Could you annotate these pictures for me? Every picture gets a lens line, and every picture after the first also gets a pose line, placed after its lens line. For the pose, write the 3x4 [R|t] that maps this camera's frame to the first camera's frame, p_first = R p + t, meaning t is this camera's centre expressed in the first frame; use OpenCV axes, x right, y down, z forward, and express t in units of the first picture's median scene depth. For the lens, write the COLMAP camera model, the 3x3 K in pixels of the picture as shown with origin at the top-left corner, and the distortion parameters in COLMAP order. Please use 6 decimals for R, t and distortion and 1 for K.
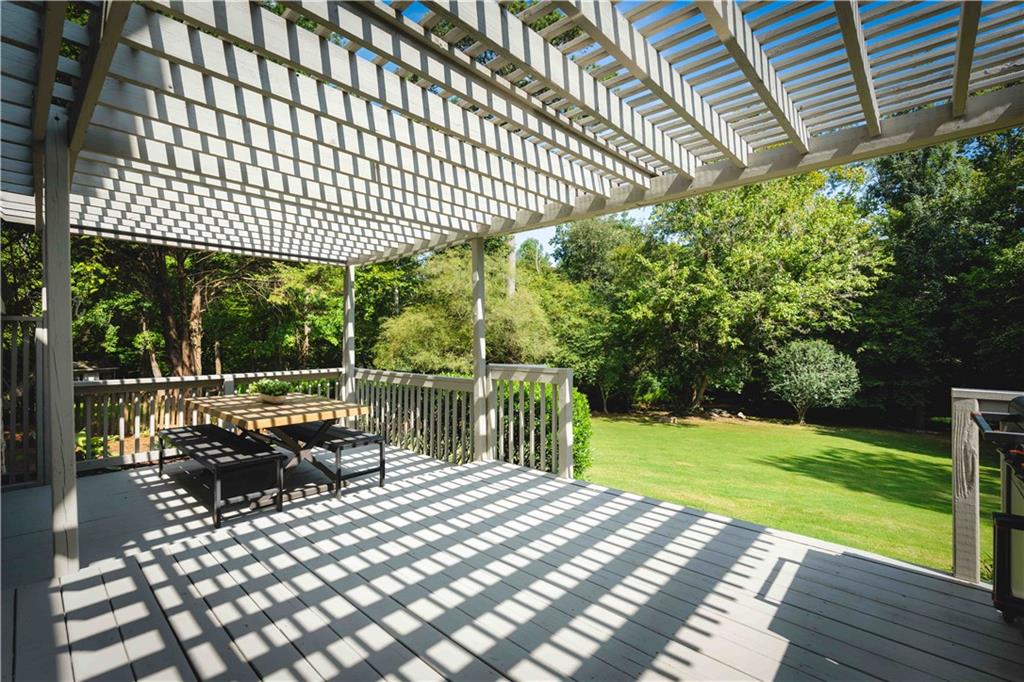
lens RADIAL K [[454.1, 0, 512.0], [0, 454.1, 341.0], [0, 0, 1]] dist [-0.000411, -0.000031]
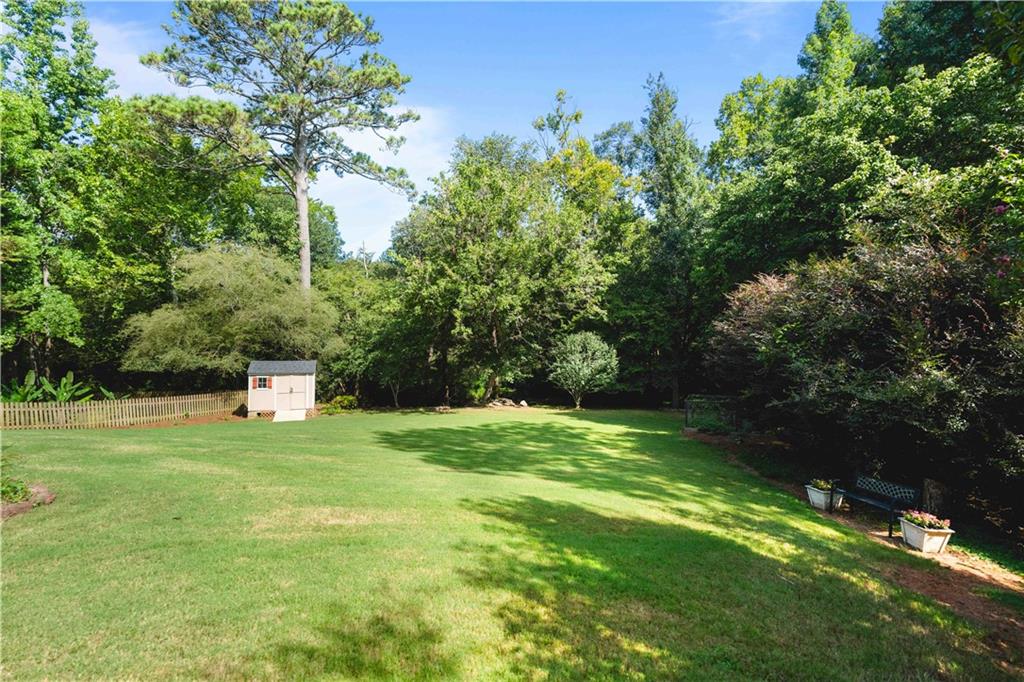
lens RADIAL K [[454.1, 0, 512.0], [0, 454.1, 341.0], [0, 0, 1]] dist [-0.000411, -0.000031]
pose [[0.985432, -0.020309, 0.168852, 0.325846], [0.022527, 0.999683, -0.011226, 0.030432], [-0.168571, 0.014866, 0.985577, -0.056780]]
